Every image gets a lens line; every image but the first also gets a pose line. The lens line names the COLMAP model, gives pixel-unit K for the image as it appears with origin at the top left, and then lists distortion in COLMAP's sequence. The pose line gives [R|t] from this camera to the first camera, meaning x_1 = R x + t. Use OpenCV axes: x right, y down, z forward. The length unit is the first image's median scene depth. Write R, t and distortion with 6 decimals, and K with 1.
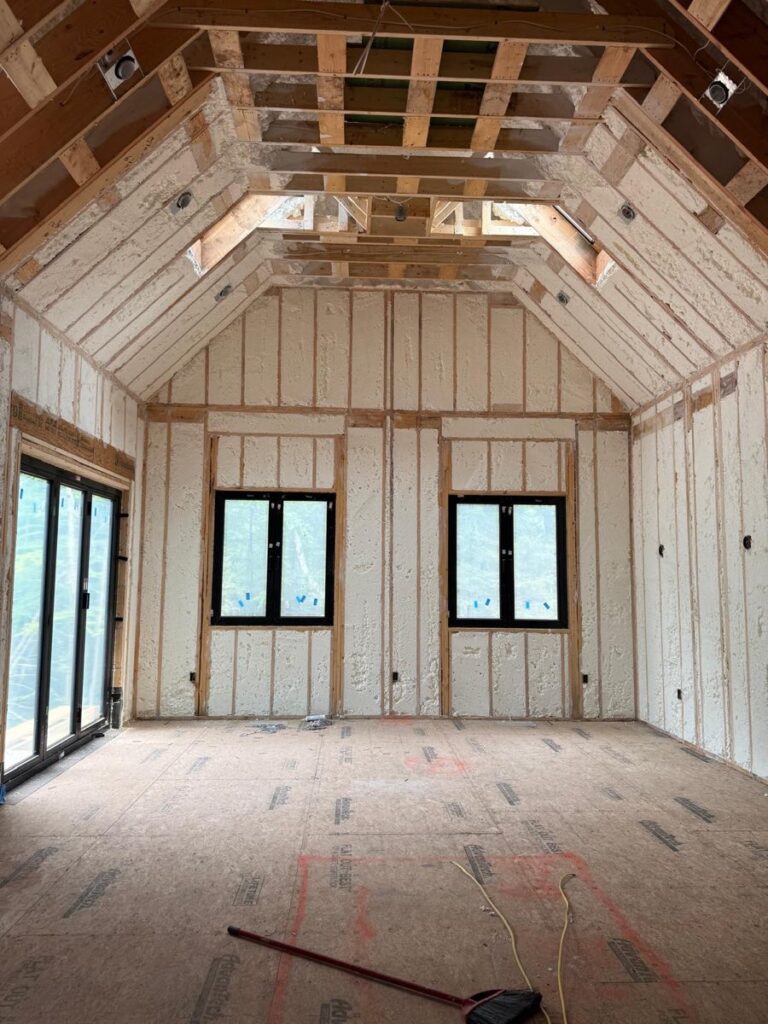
lens RADIAL K [[711.5, 0, 383.0], [0, 711.5, 508.9], [0, 0, 1]] dist [0.086061, -0.079338]
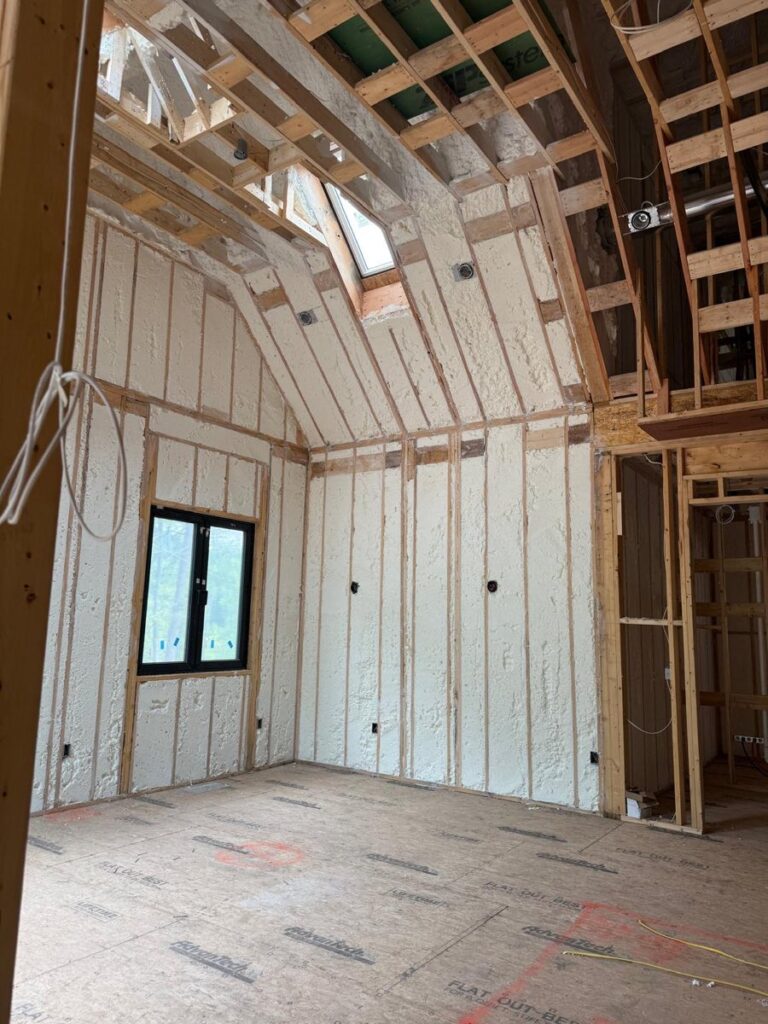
lens RADIAL K [[711.5, 0, 378.7], [0, 711.5, 513.7], [0, 0, 1]] dist [0.086061, -0.079338]
pose [[0.607590, 0.130496, 0.783457, -0.382199], [-0.098098, 0.991187, -0.089019, 0.037094], [-0.788169, -0.022768, 0.615037, 0.324896]]
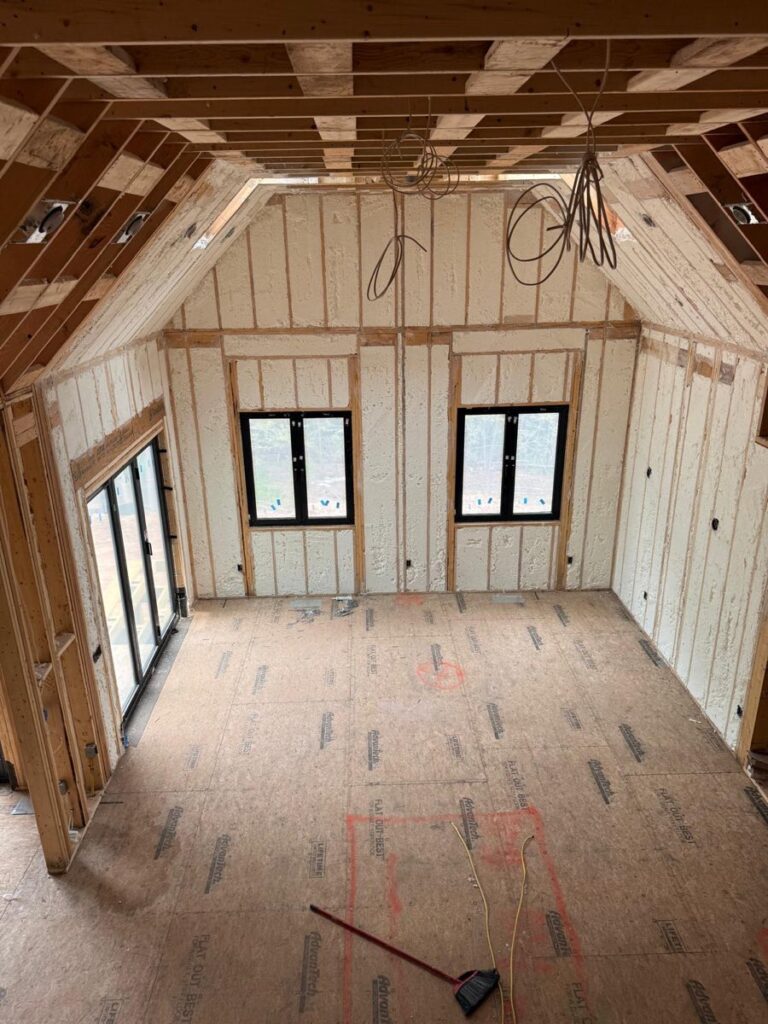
lens RADIAL K [[711.5, 0, 374.3], [0, 711.5, 507.4], [0, 0, 1]] dist [0.086061, -0.079338]
pose [[0.999387, -0.018001, -0.030025, -0.002560], [0.029233, 0.901010, 0.432812, -0.360963], [0.019262, -0.433425, 0.900984, -0.024984]]
